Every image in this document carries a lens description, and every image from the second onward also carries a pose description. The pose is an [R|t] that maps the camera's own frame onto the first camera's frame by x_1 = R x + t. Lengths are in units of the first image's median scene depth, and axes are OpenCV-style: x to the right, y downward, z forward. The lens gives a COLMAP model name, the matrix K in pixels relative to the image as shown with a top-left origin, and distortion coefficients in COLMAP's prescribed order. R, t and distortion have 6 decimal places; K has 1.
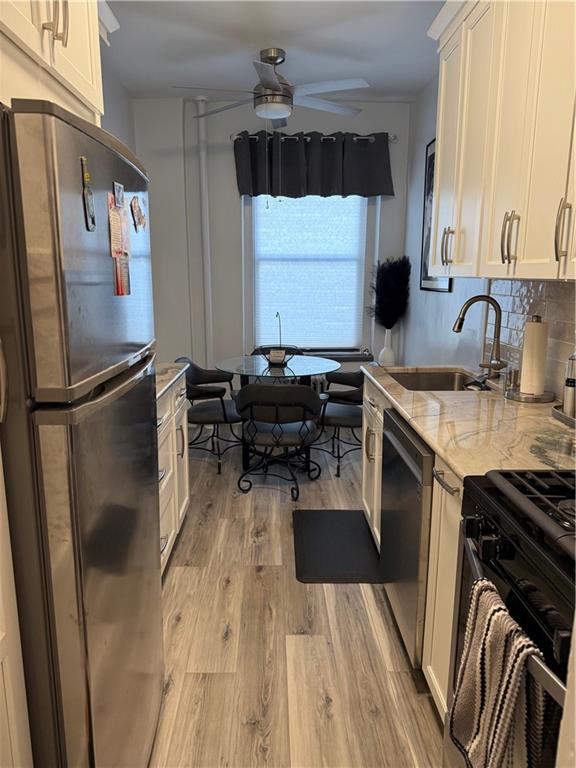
lens RADIAL K [[538.6, 0, 281.8], [0, 538.6, 386.7], [0, 0, 1]] dist [0.054479, -0.073859]
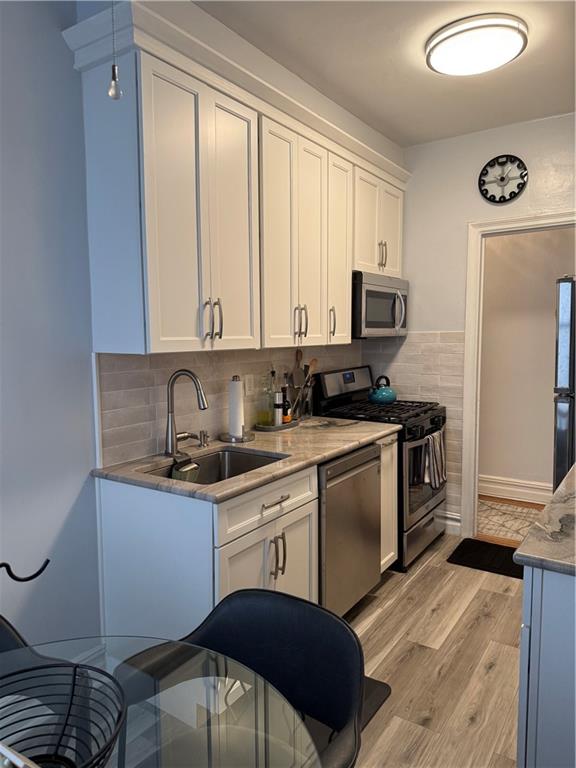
lens RADIAL K [[538.6, 0, 281.8], [0, 538.6, 386.7], [0, 0, 1]] dist [0.054479, -0.073859]
pose [[-0.814096, -0.057322, 0.577894, -0.366023], [0.123919, 0.955050, 0.269300, -0.443480], [-0.567355, 0.290848, -0.770400, 1.943655]]
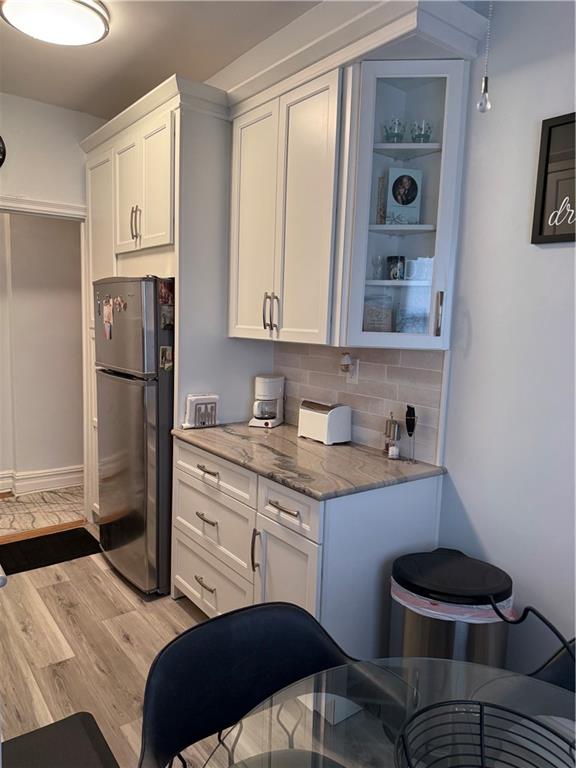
lens RADIAL K [[538.6, 0, 281.8], [0, 538.6, 386.7], [0, 0, 1]] dist [0.054479, -0.073859]
pose [[-0.808556, 0.036021, -0.587316, 0.299795], [-0.156810, 0.948838, 0.274074, -0.434027], [0.567140, 0.313701, -0.761540, 1.923839]]
